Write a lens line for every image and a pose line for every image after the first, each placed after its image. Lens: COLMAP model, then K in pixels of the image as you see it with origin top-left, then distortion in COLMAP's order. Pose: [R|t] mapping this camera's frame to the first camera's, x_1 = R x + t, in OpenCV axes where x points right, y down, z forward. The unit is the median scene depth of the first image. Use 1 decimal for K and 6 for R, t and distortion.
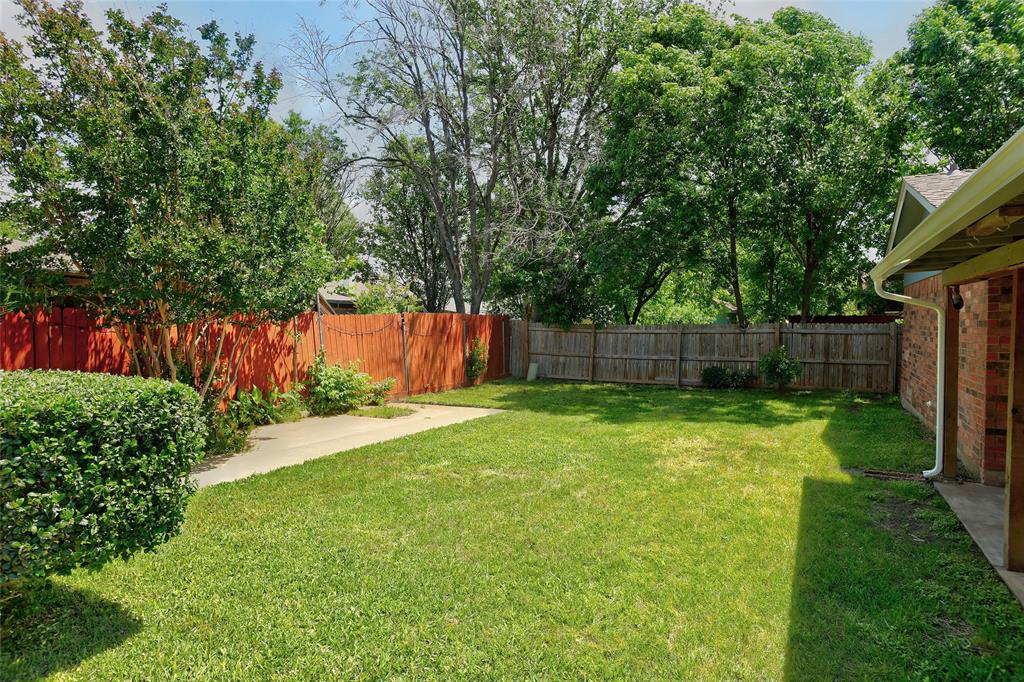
lens RADIAL K [[586.3, 0, 511.7], [0, 586.3, 337.3], [0, 0, 1]] dist [-0.047139, 0.030360]
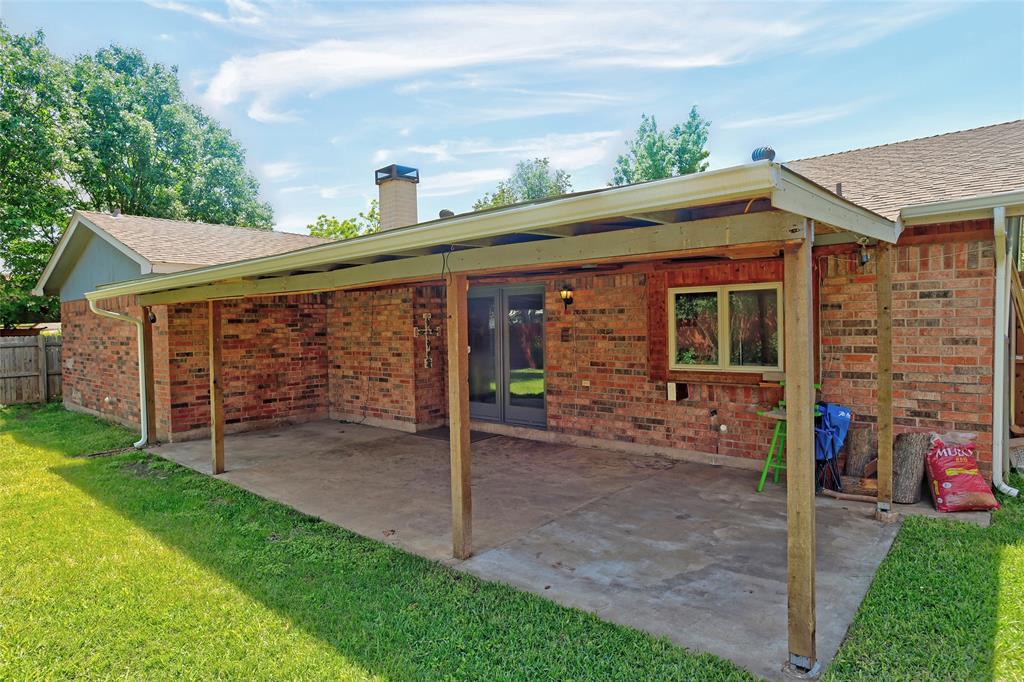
lens RADIAL K [[586.3, 0, 513.4], [0, 586.3, 342.6], [0, 0, 1]] dist [-0.047139, 0.030360]
pose [[0.211083, -0.031574, 0.976958, -1.185790], [0.044702, 0.998744, 0.022620, 0.017878], [-0.976445, 0.038897, 0.212230, -0.464144]]
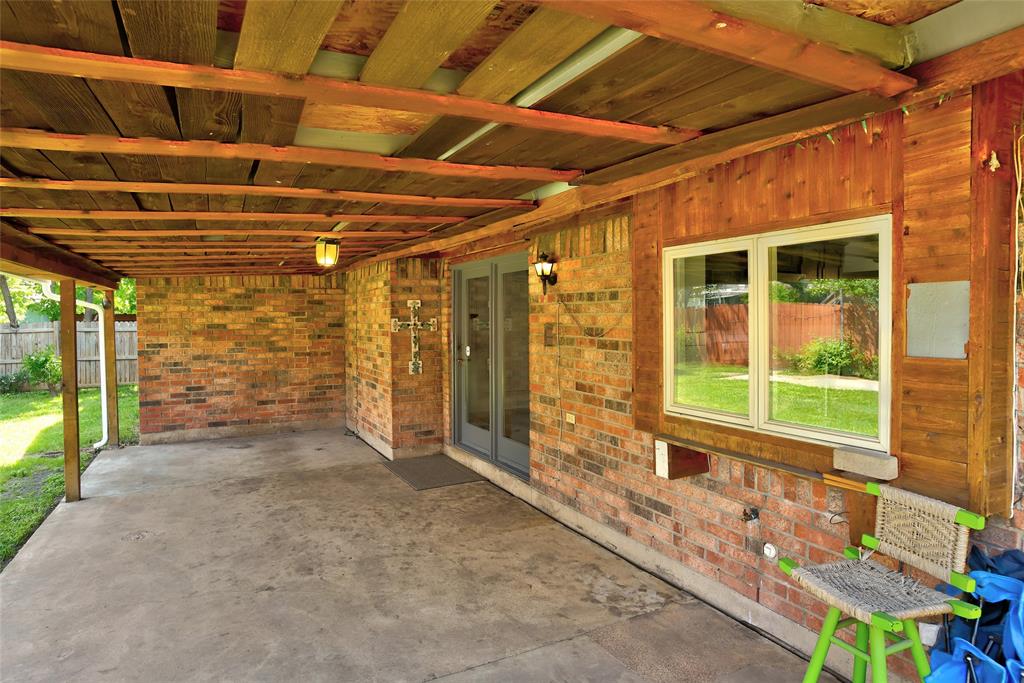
lens RADIAL K [[586.3, 0, 514.5], [0, 586.3, 339.5], [0, 0, 1]] dist [-0.047139, 0.030360]
pose [[0.558751, -0.031618, 0.828733, 0.631582], [0.025427, 0.999456, 0.020988, 0.033505], [-0.828946, 0.009345, 0.559251, -1.181762]]
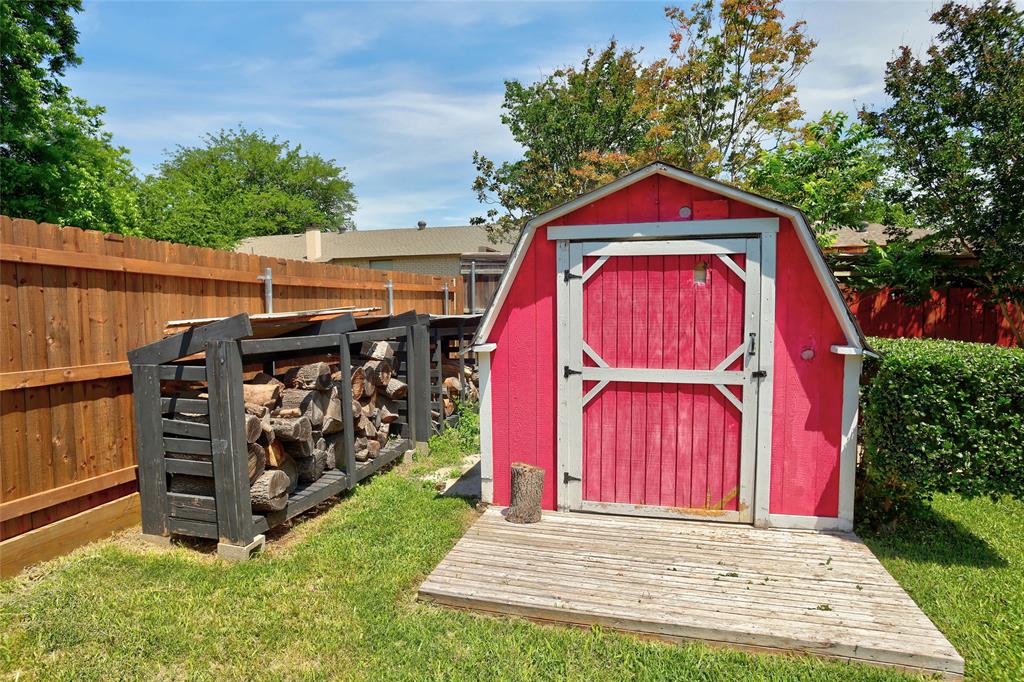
lens RADIAL K [[586.3, 0, 508.9], [0, 586.3, 342.0], [0, 0, 1]] dist [-0.047139, 0.030360]
pose [[0.247919, 0.049049, -0.967538, 0.217500], [-0.015622, 0.998790, 0.046631, 0.023684], [0.968655, 0.003555, 0.248386, -0.268453]]
